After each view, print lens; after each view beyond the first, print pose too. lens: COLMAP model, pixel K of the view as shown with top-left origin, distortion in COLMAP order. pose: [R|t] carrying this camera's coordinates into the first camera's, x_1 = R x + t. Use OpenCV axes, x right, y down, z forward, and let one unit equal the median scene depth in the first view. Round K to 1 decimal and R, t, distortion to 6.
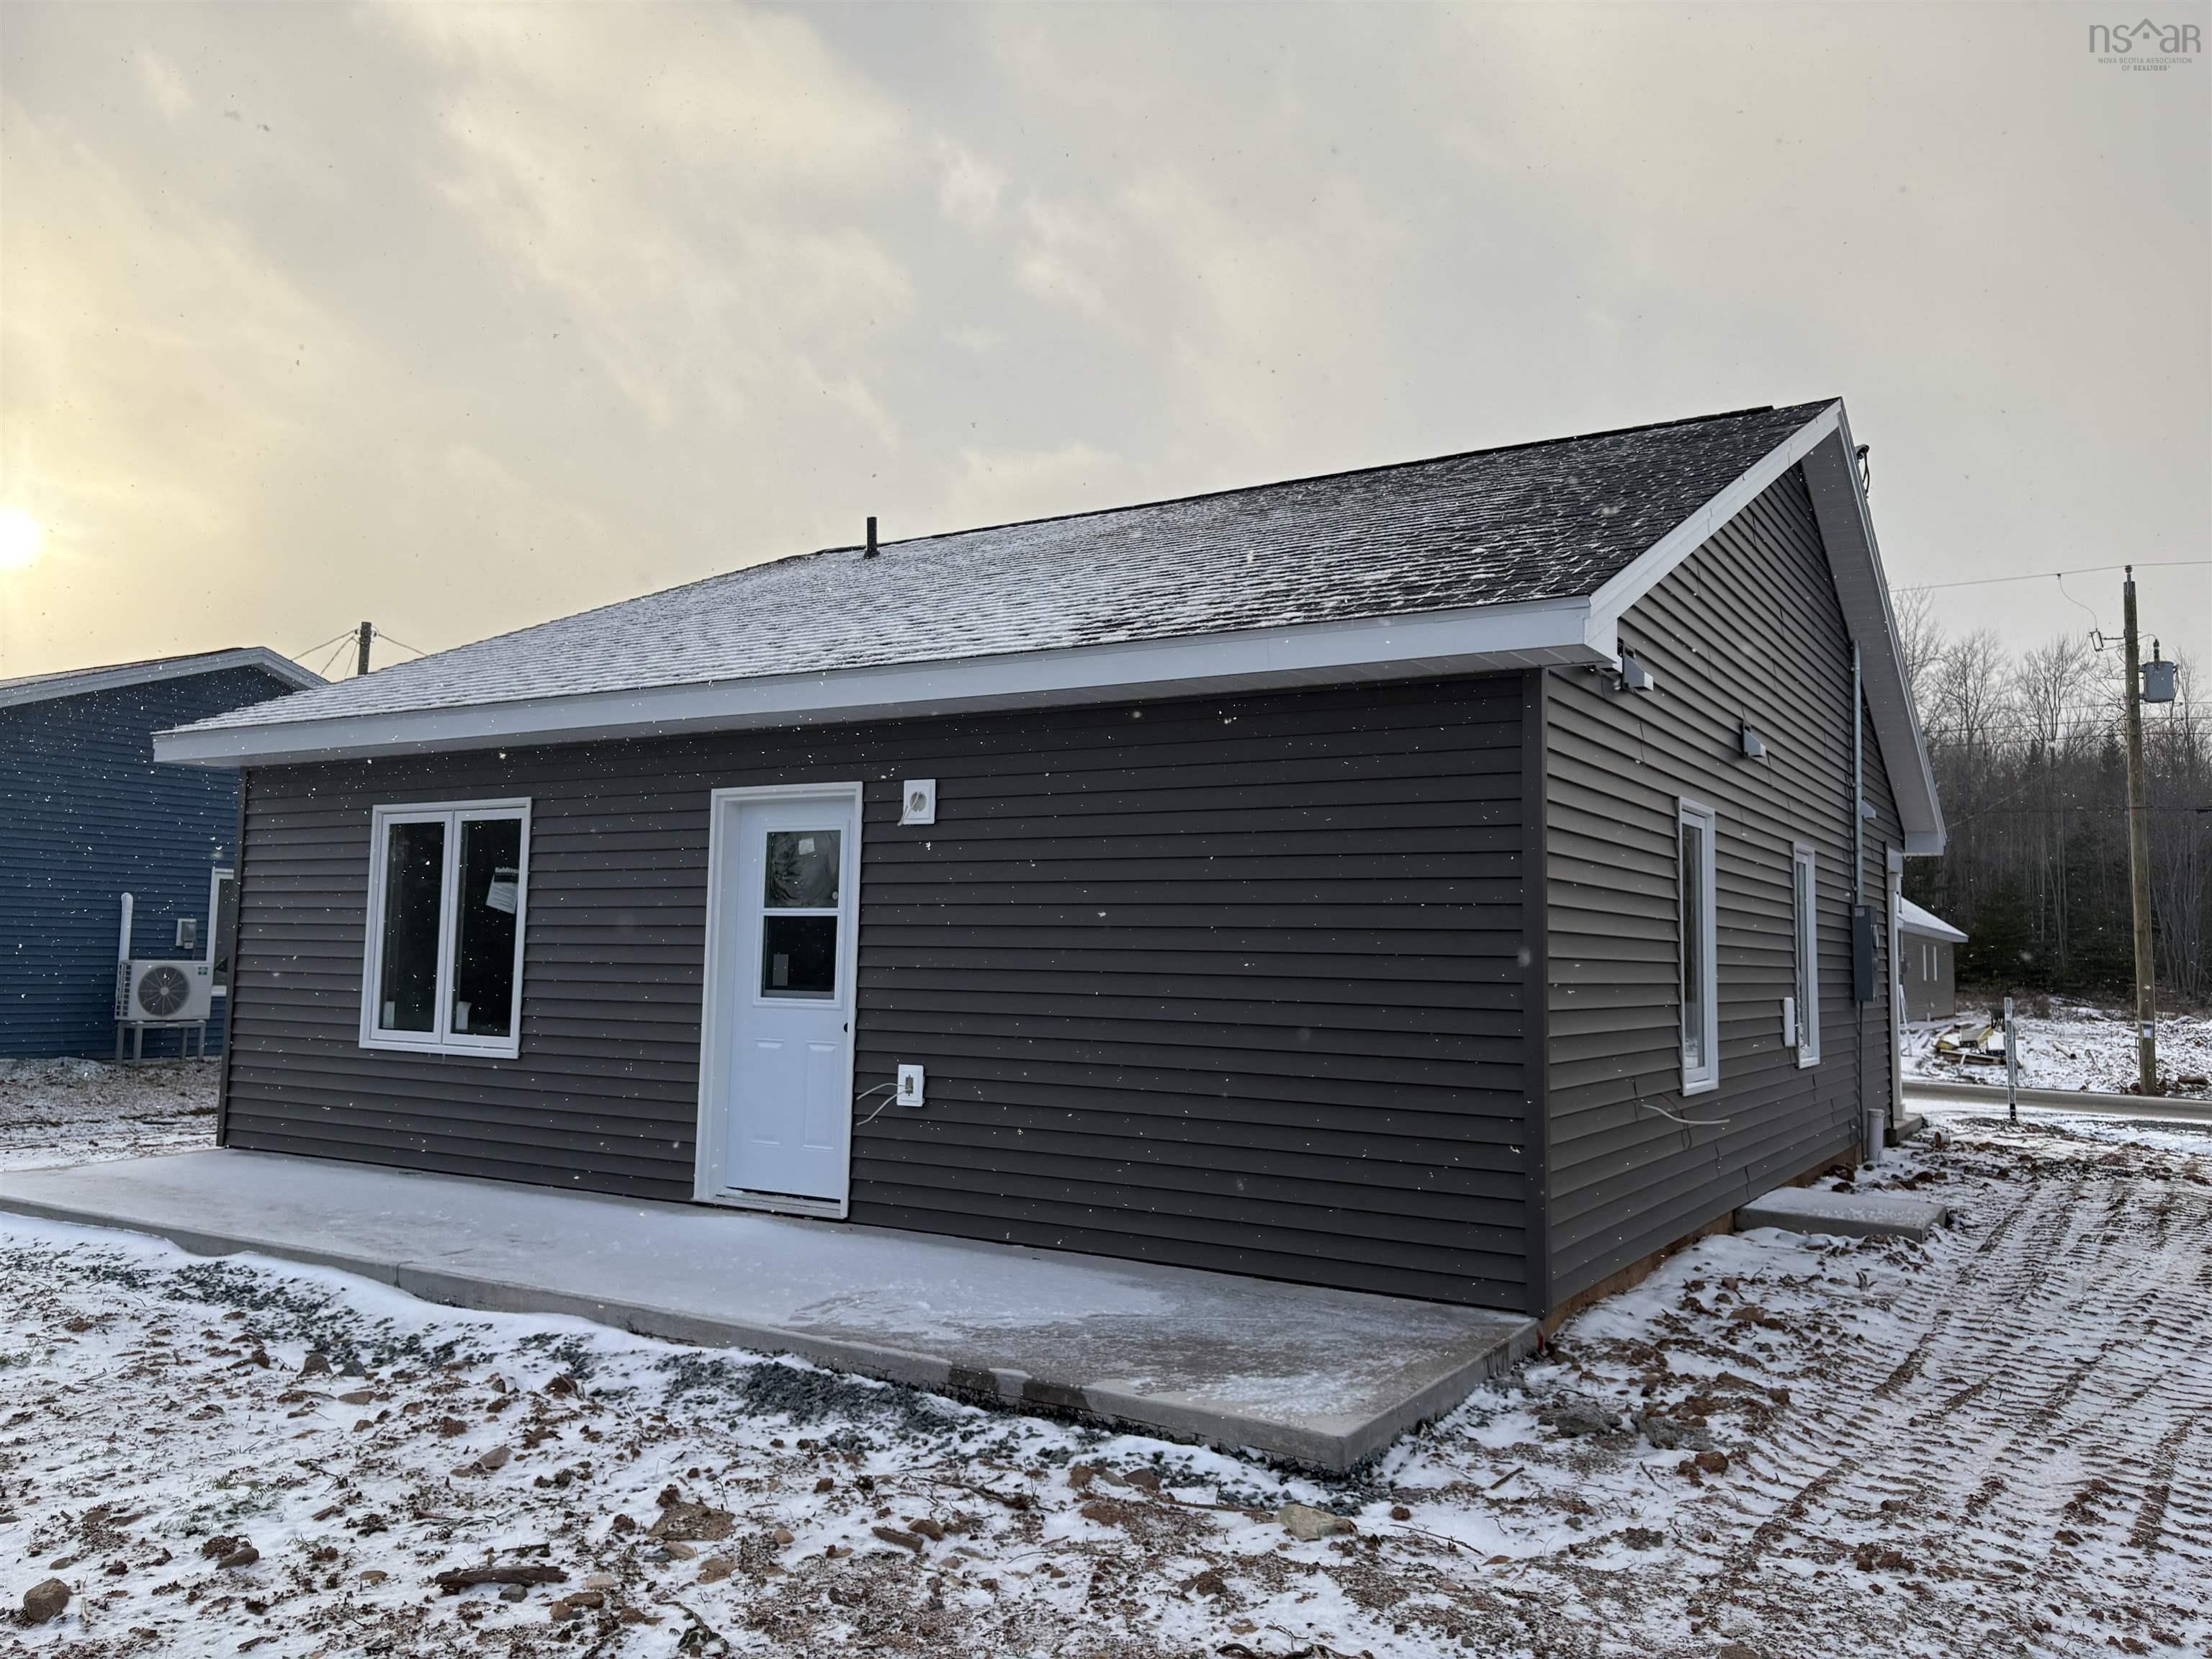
lens RADIAL K [[1660.1, 0, 1109.9], [0, 1660.1, 827.6], [0, 0, 1]] dist [0.050398, -0.011878]
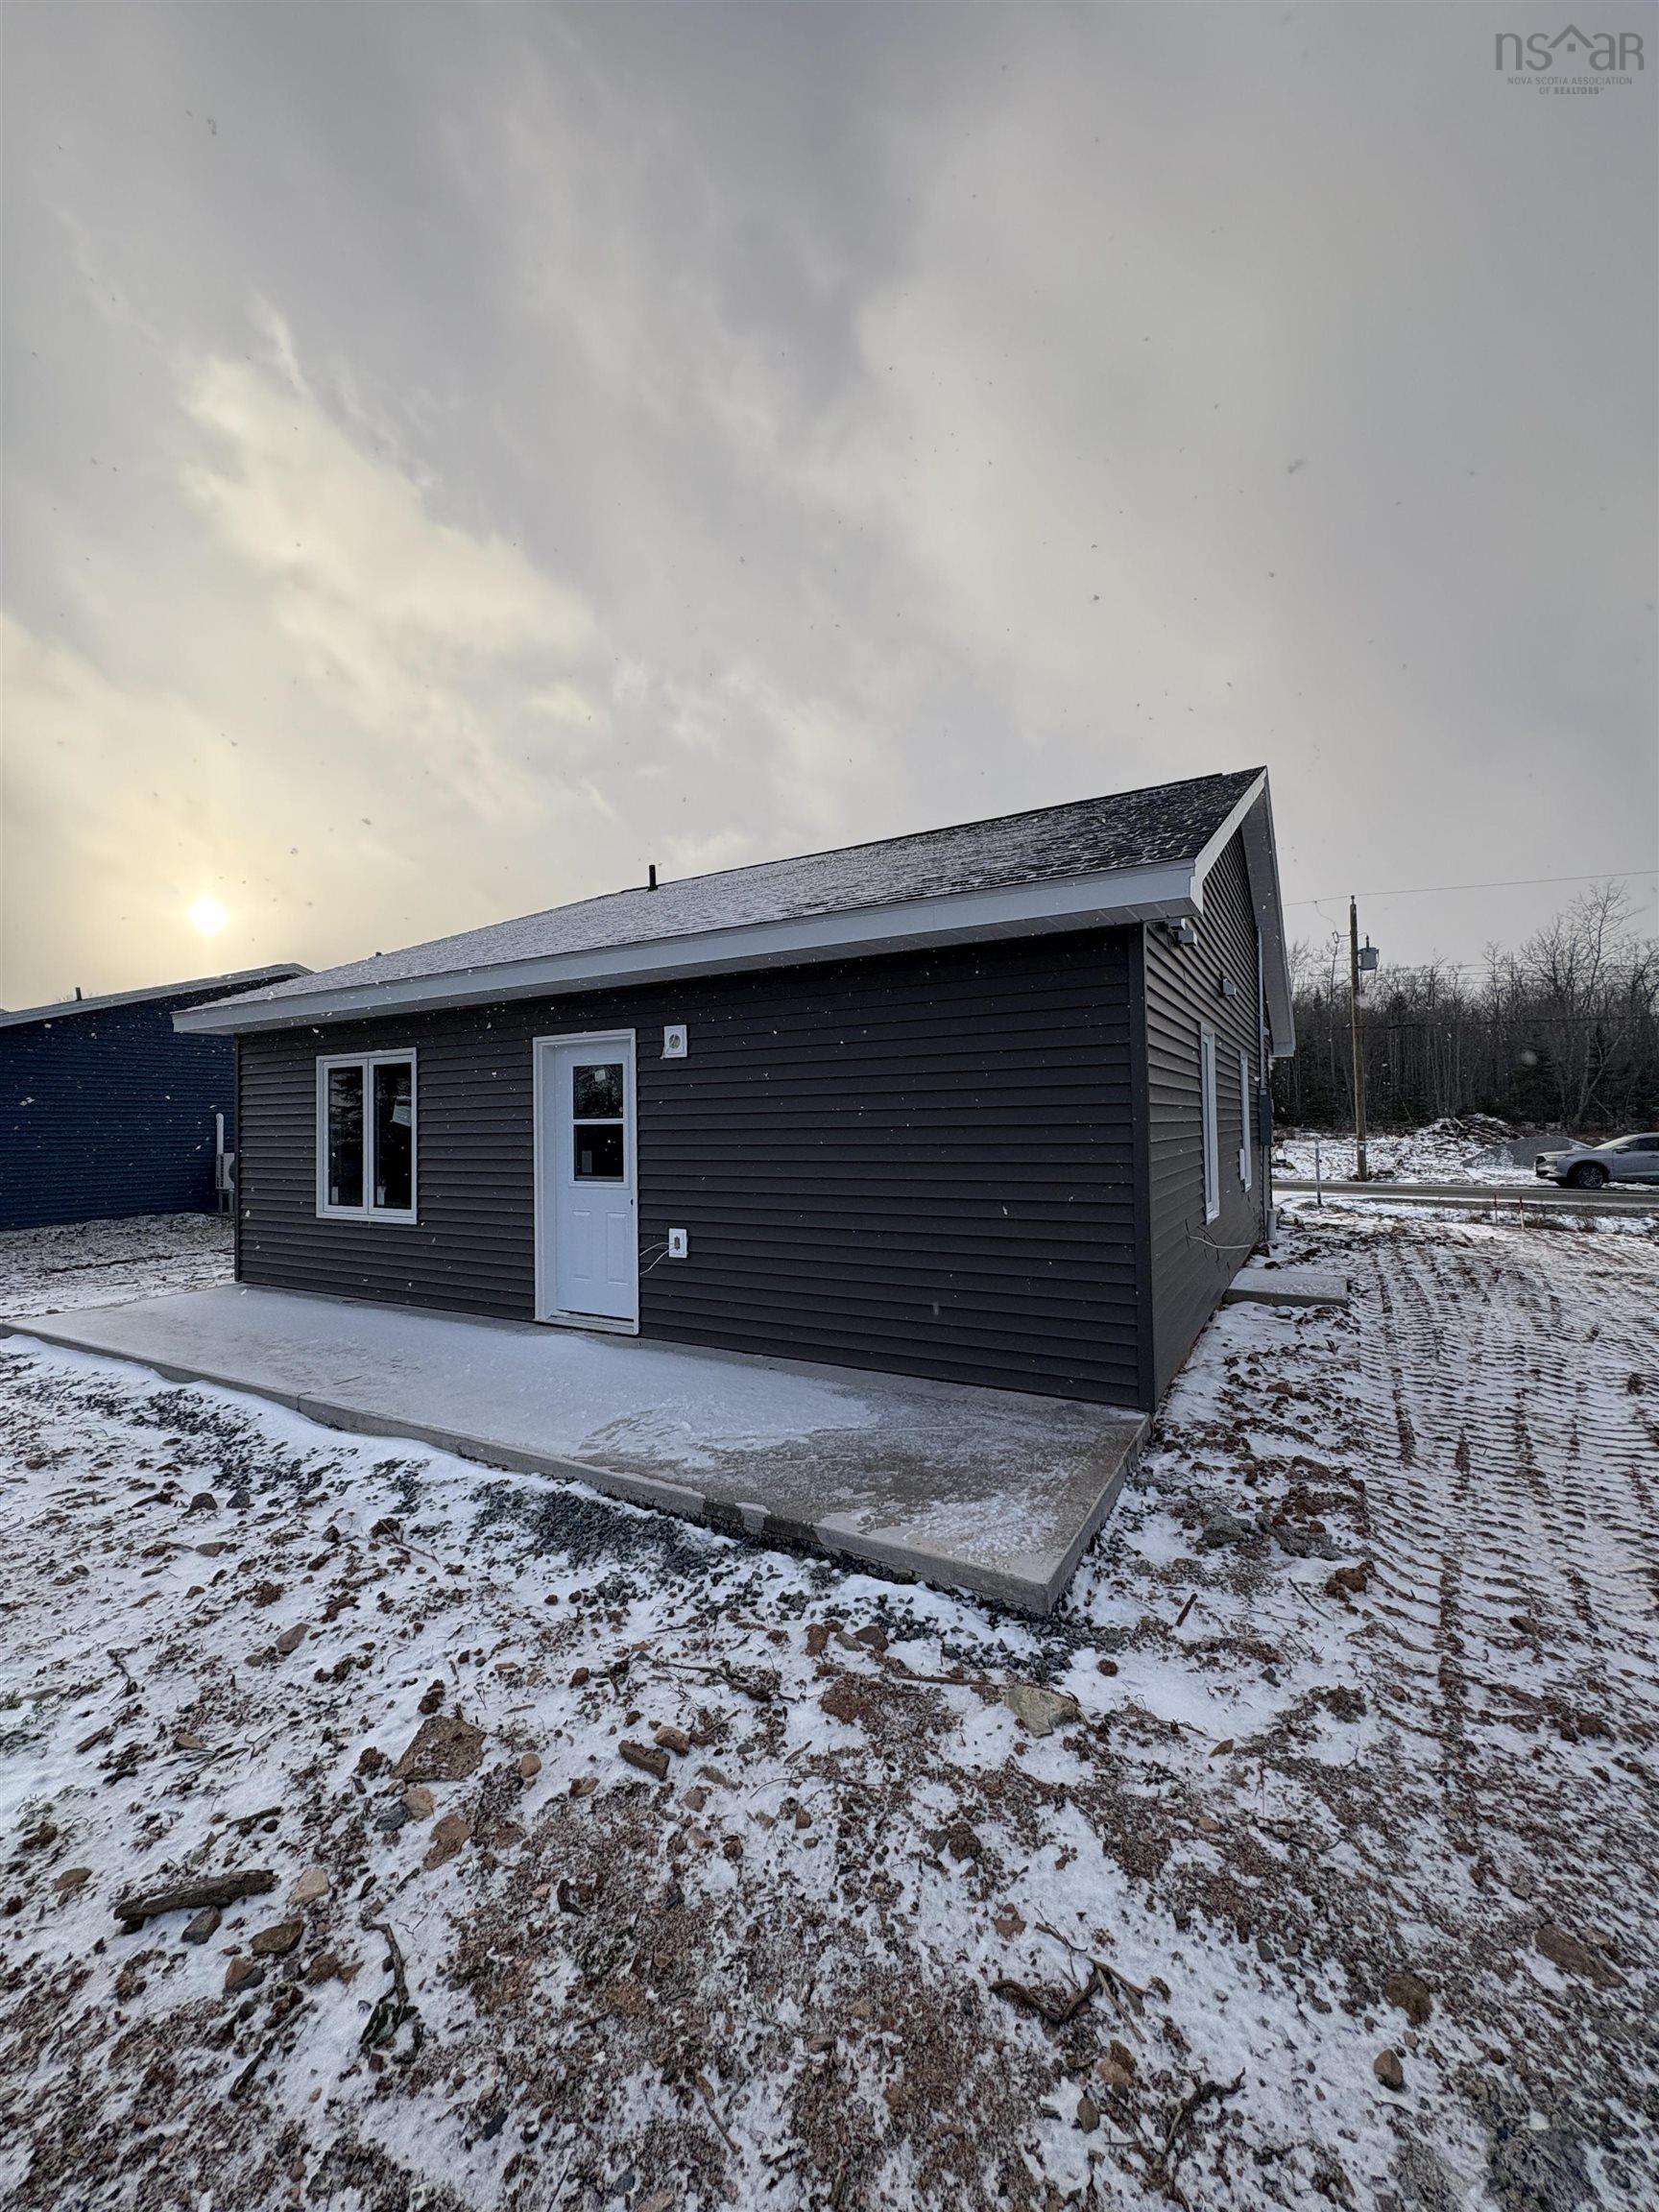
lens RADIAL K [[891.7, 0, 834.6], [0, 891.7, 1106.6], [0, 0, 1]] dist [0.013374, -0.000019]
pose [[0.998916, -0.033425, 0.032387, -0.010580], [0.031514, 0.997830, 0.057819, -0.000332], [-0.034250, -0.056736, 0.997802, 0.333509]]
